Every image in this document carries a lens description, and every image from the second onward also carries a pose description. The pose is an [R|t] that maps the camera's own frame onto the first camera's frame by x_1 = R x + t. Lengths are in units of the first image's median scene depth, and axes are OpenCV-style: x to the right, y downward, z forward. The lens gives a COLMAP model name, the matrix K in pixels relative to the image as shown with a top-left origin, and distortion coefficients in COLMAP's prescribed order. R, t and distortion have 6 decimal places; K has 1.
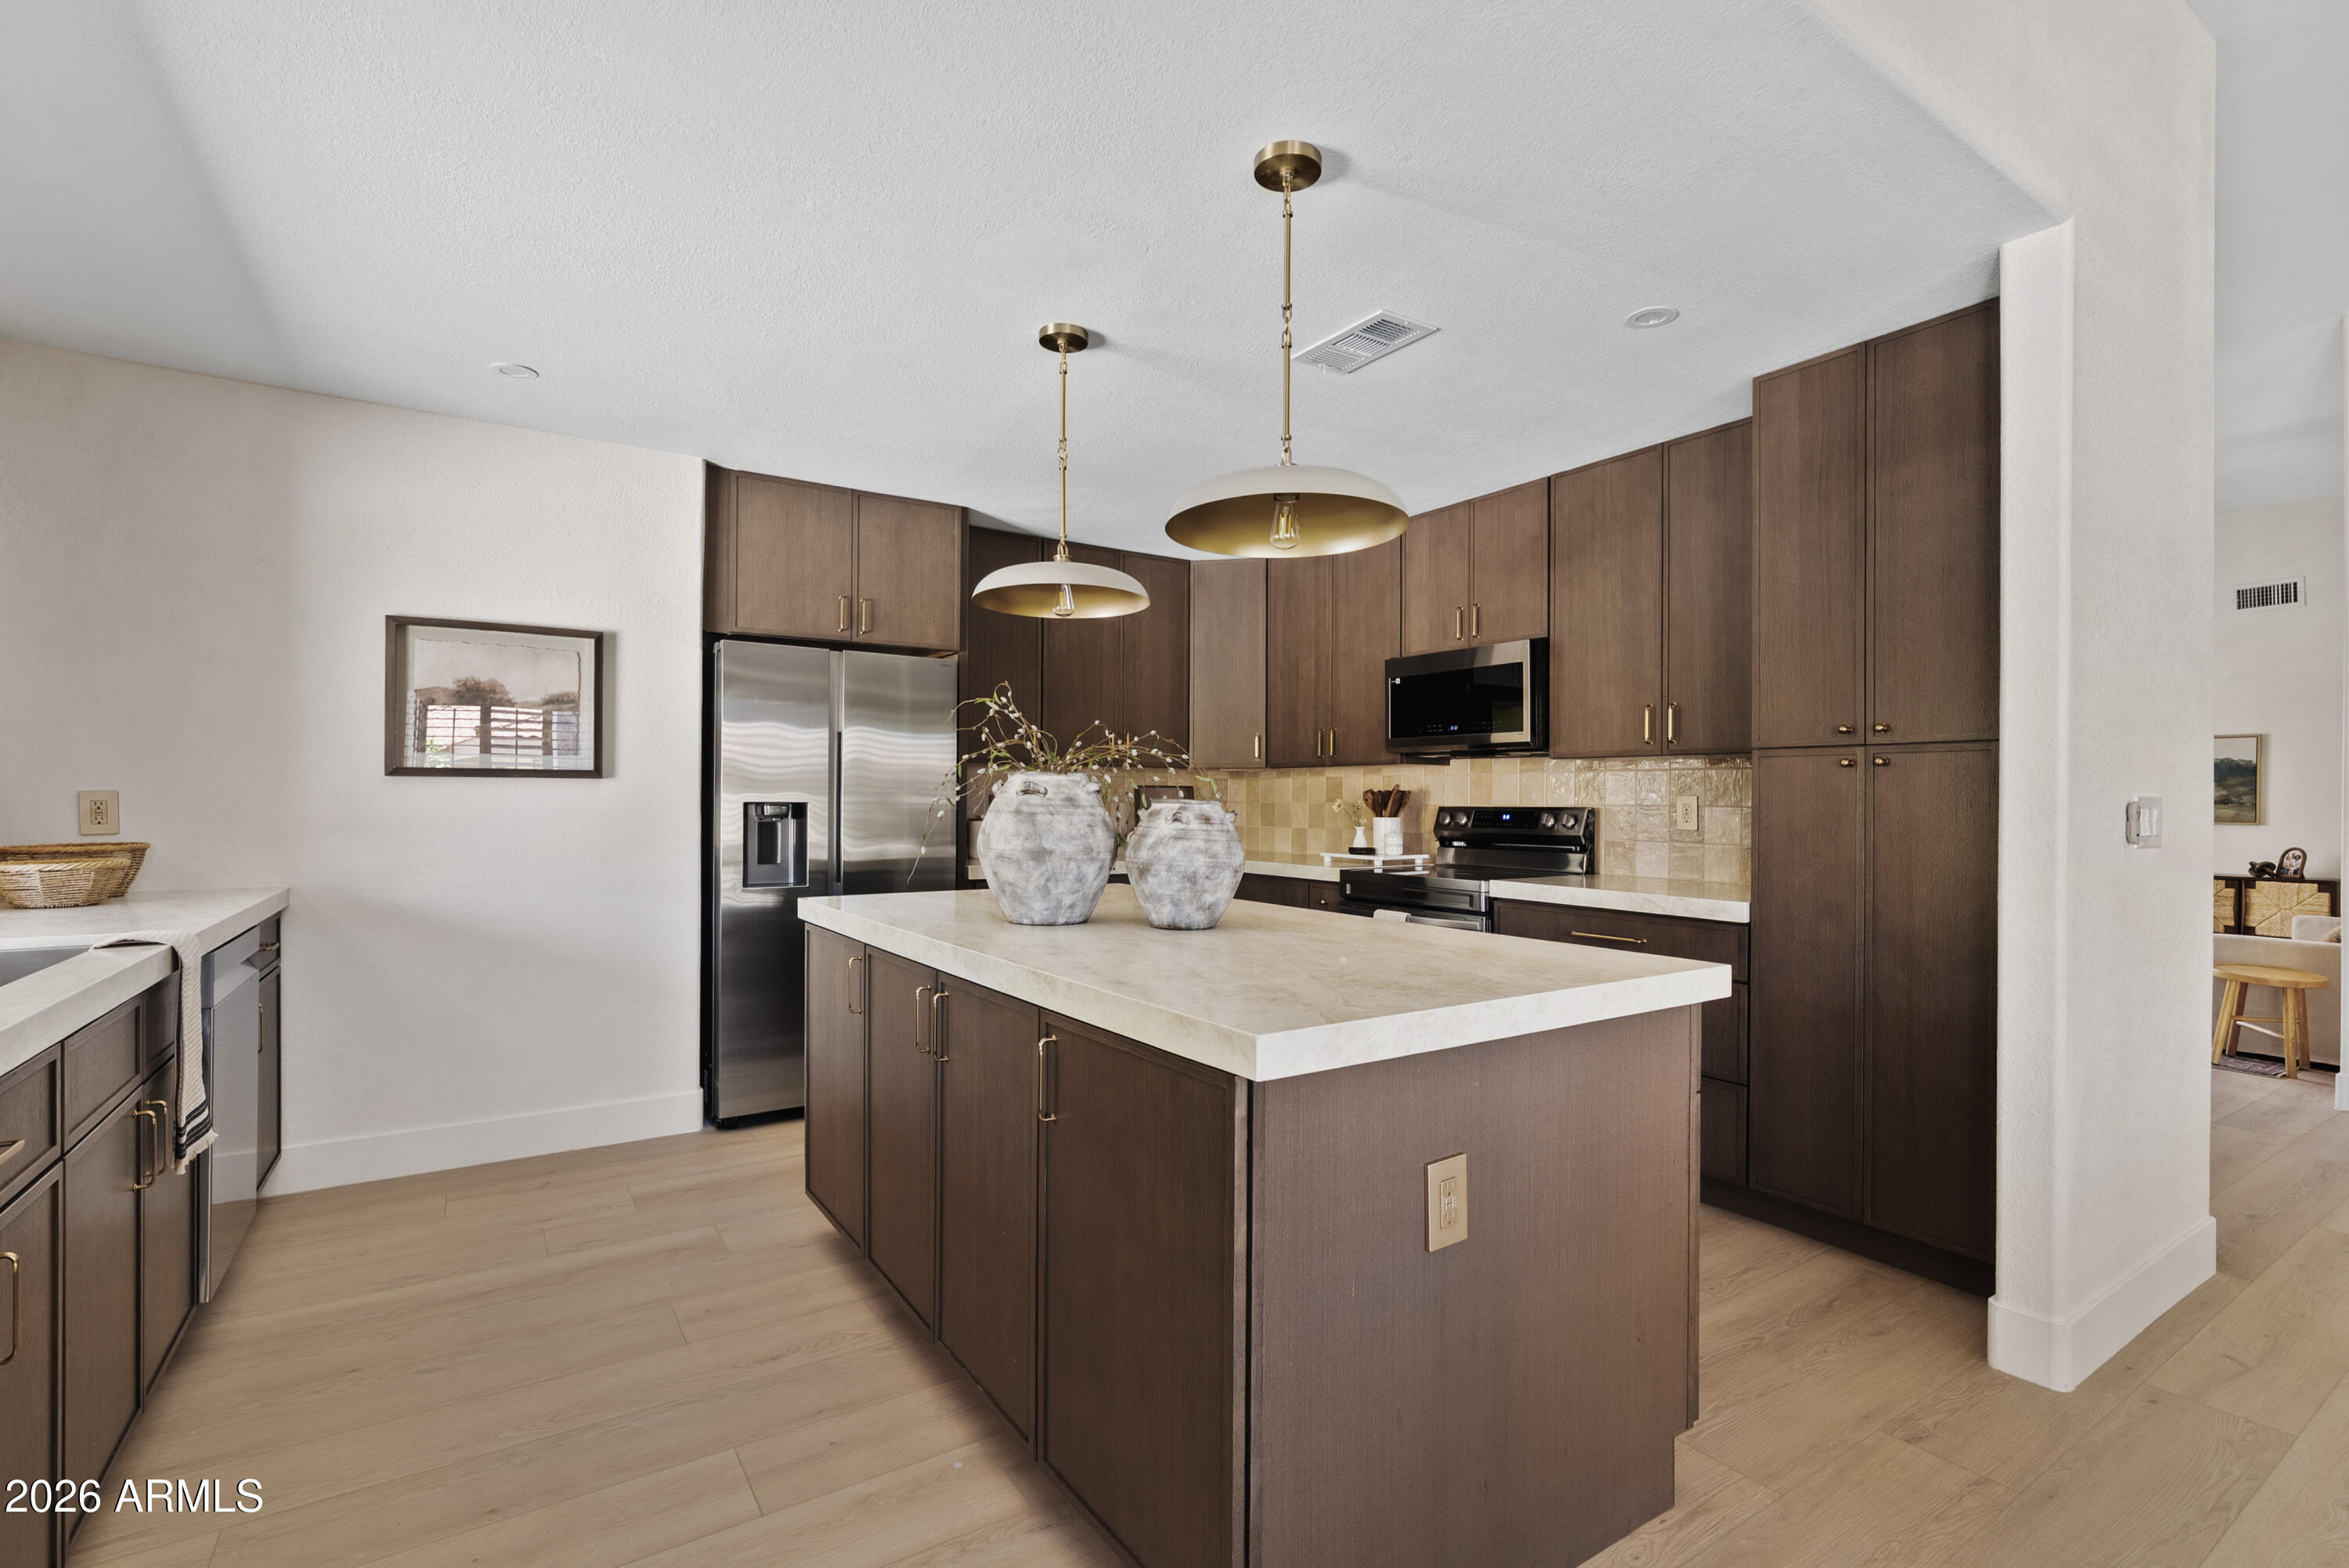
lens RADIAL K [[1068.0, 0, 1170.9], [0, 1068.0, 807.8], [0, 0, 1]] dist [-0.003135, 0.001285]
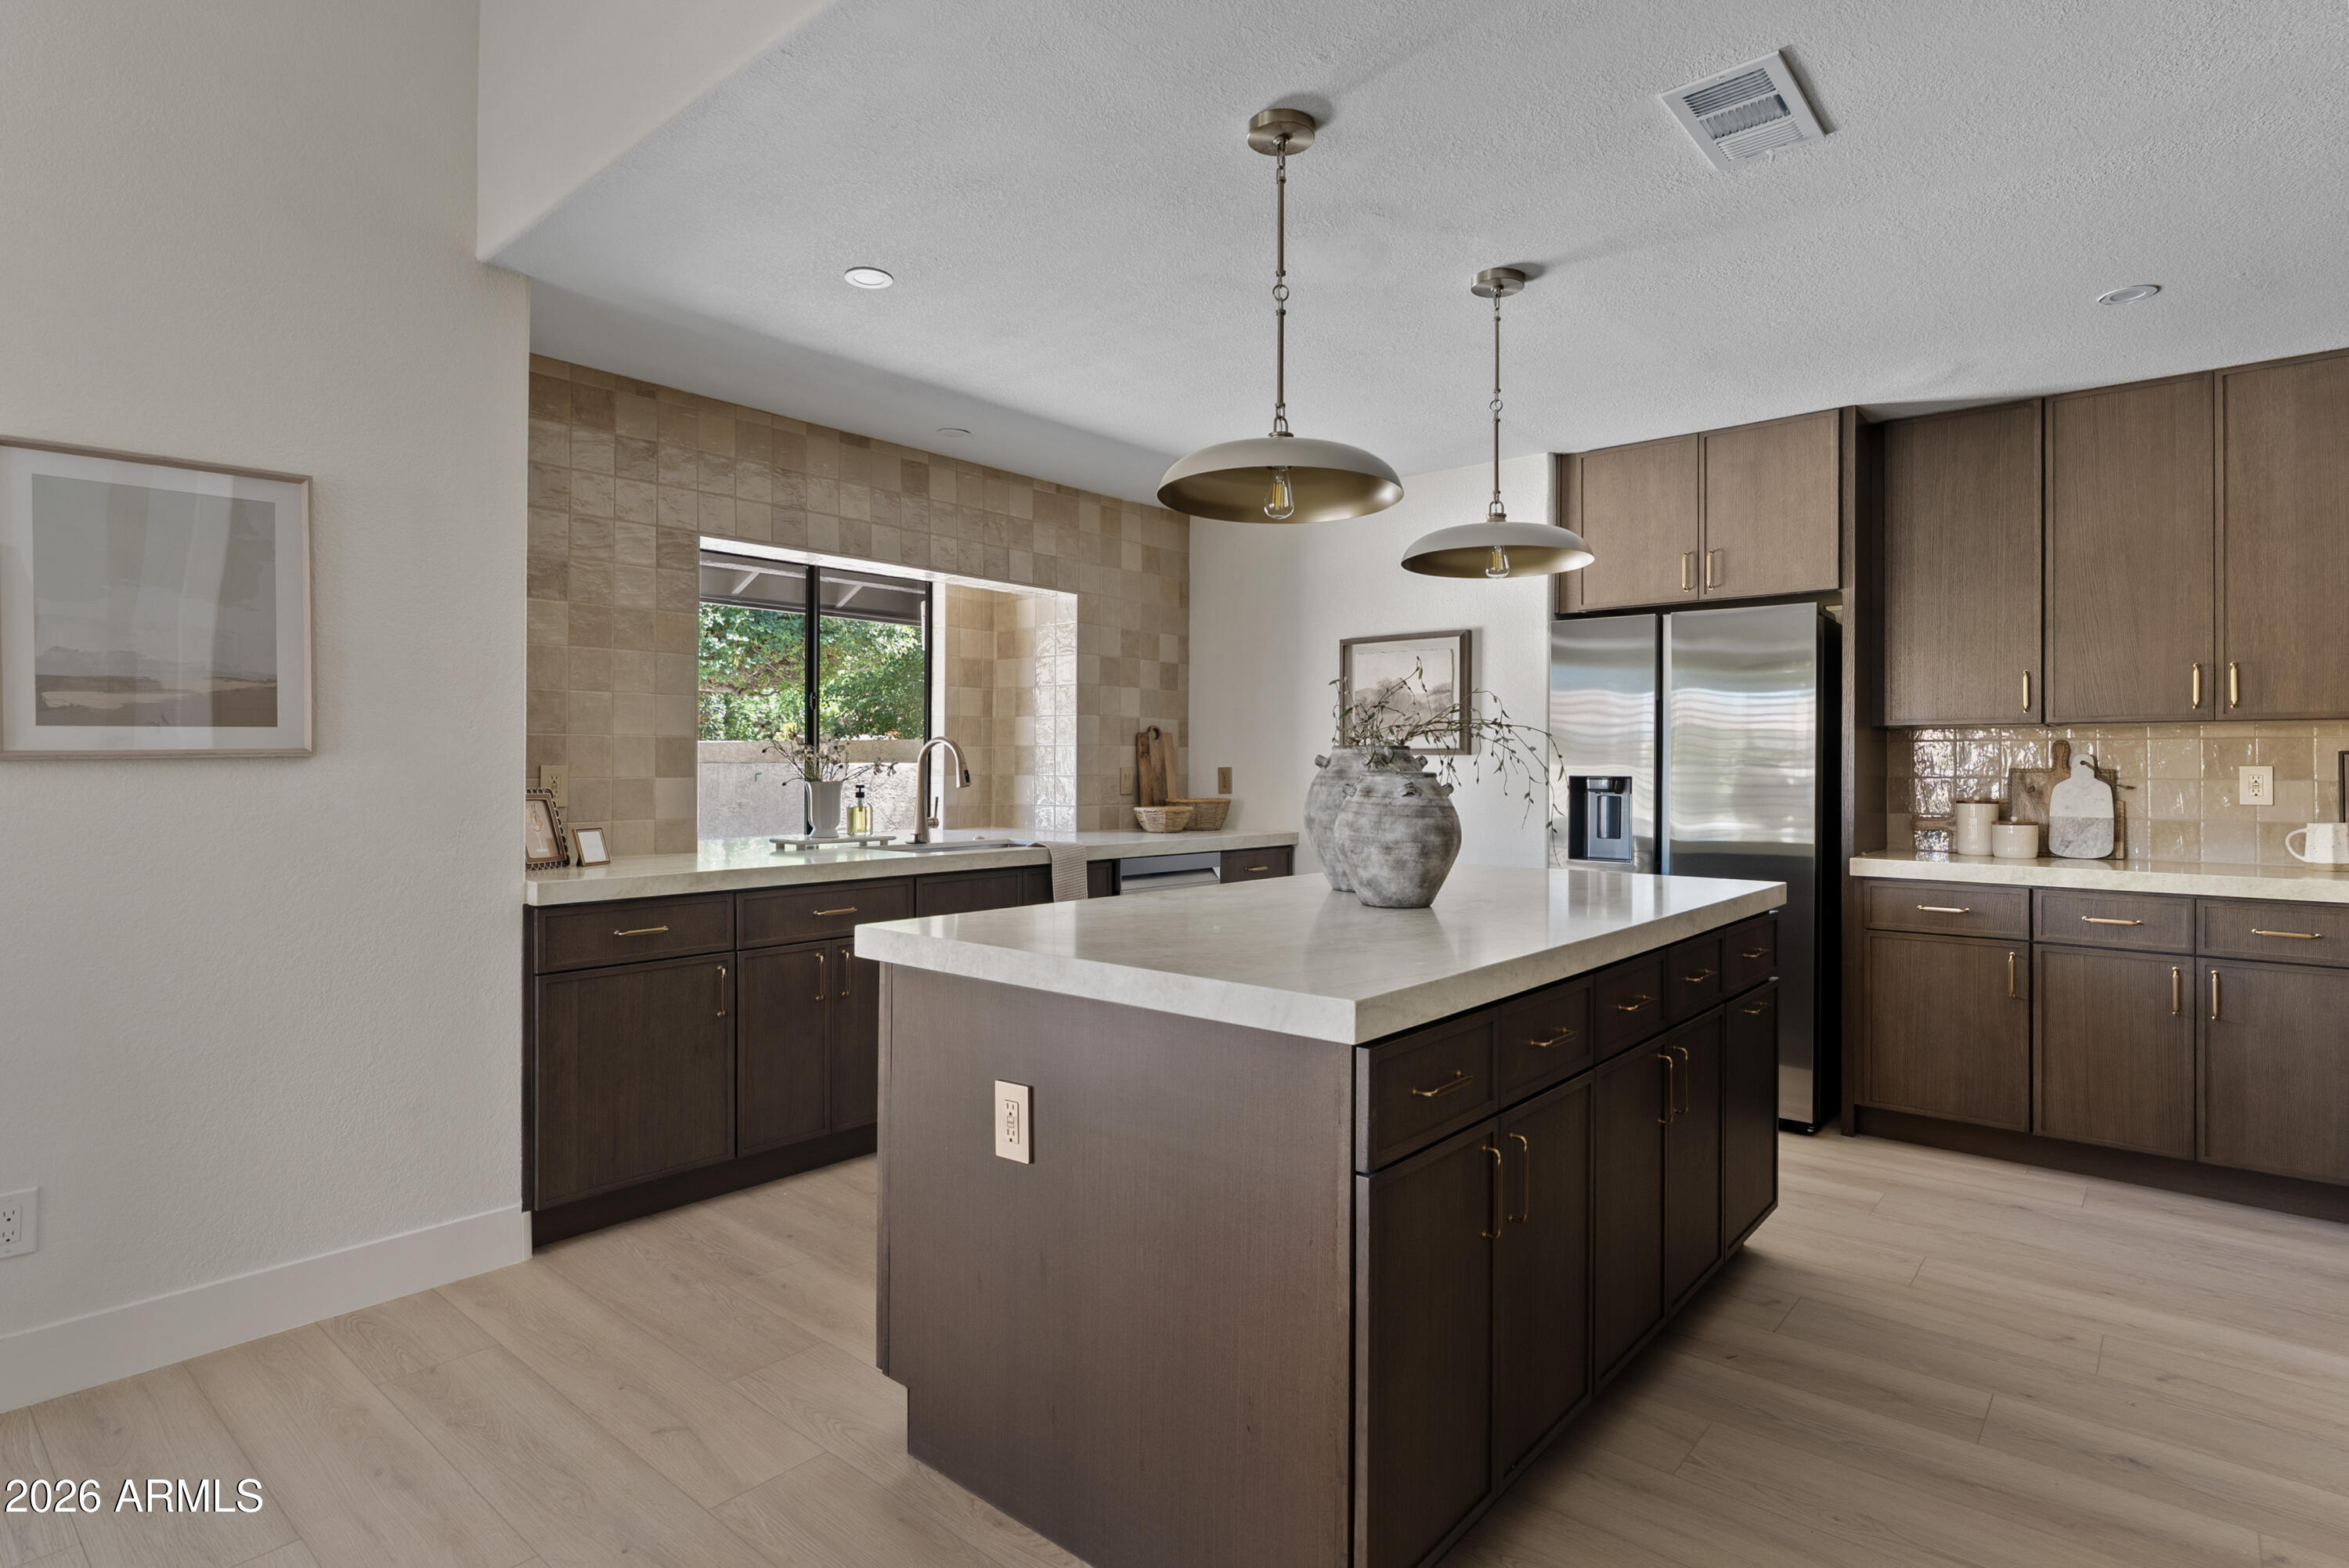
lens RADIAL K [[1186.8, 0, 1171.4], [0, 1186.8, 755.8], [0, 0, 1]] dist [-0.005286, -0.000620]
pose [[0.275517, -0.013013, -0.961208, 0.587354], [-0.008798, 0.999832, -0.016058, -0.001825], [0.961256, 0.012881, 0.275356, 0.308063]]
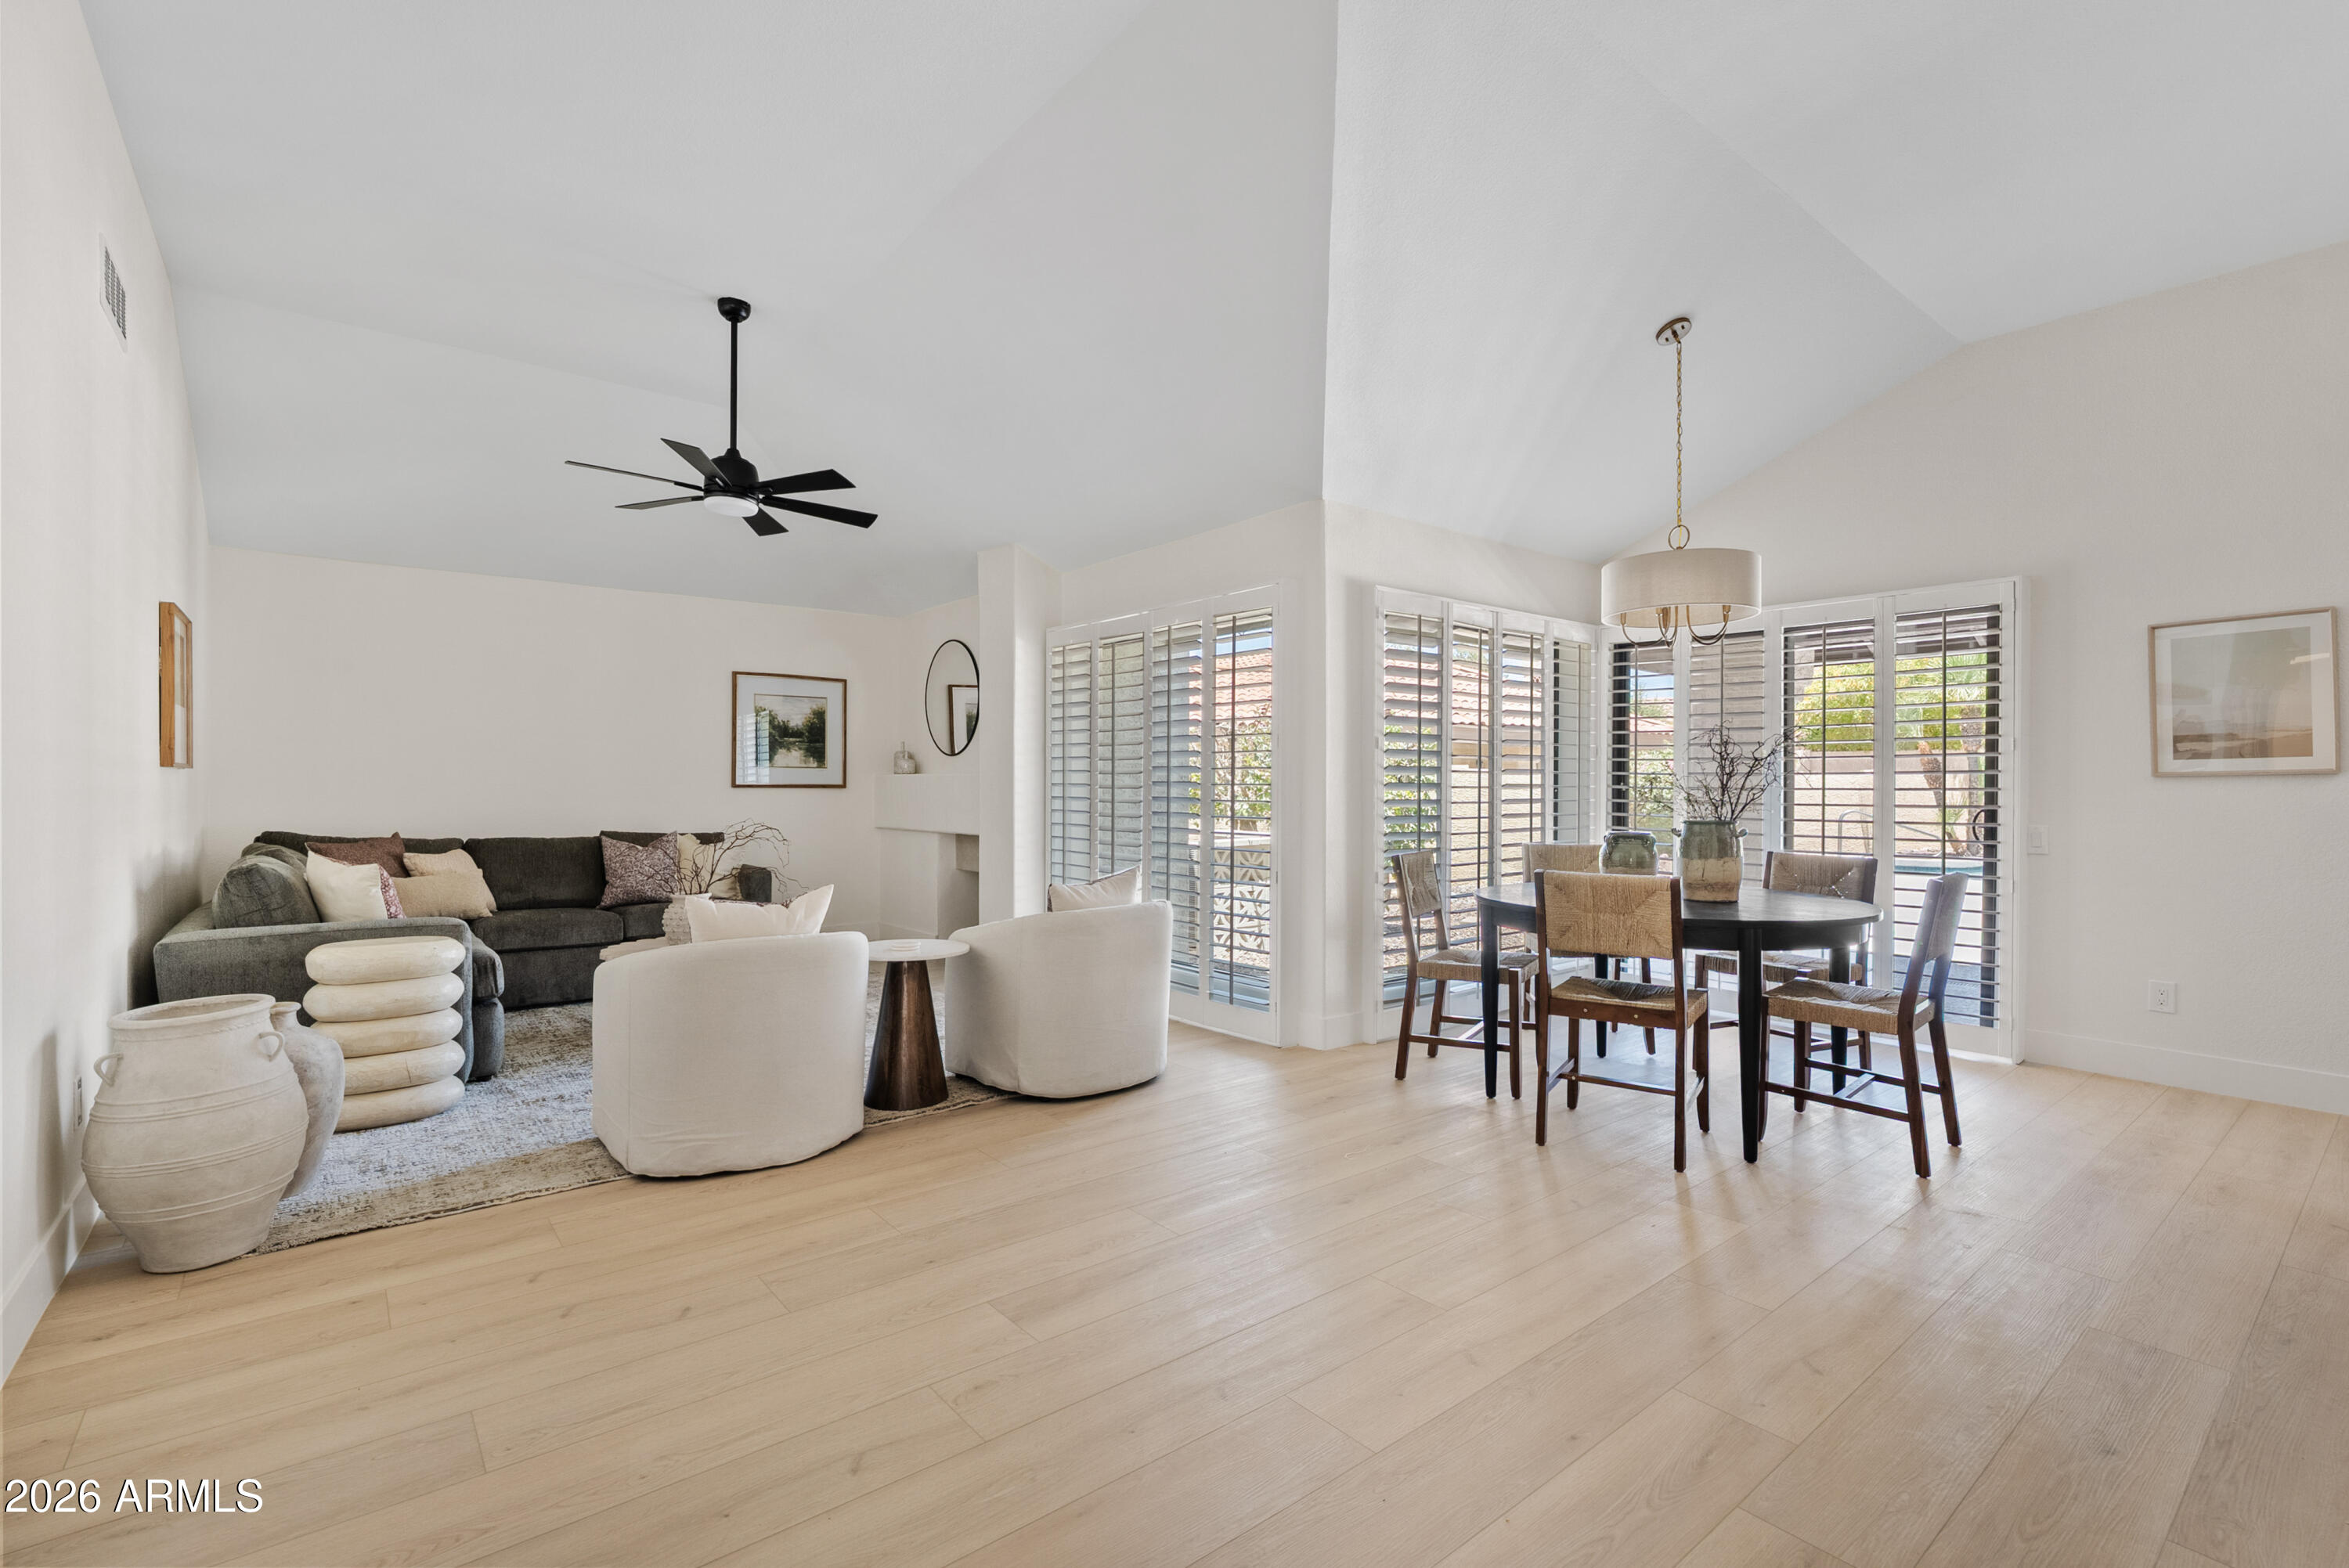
lens RADIAL K [[1068.0, 0, 1177.0], [0, 1068.0, 782.8], [0, 0, 1]] dist [-0.003135, 0.001285]
pose [[-0.995069, -0.010015, -0.098673, 0.985856], [-0.010617, 0.999928, 0.005575, 0.006628], [0.098610, 0.006595, -0.995104, 0.898291]]
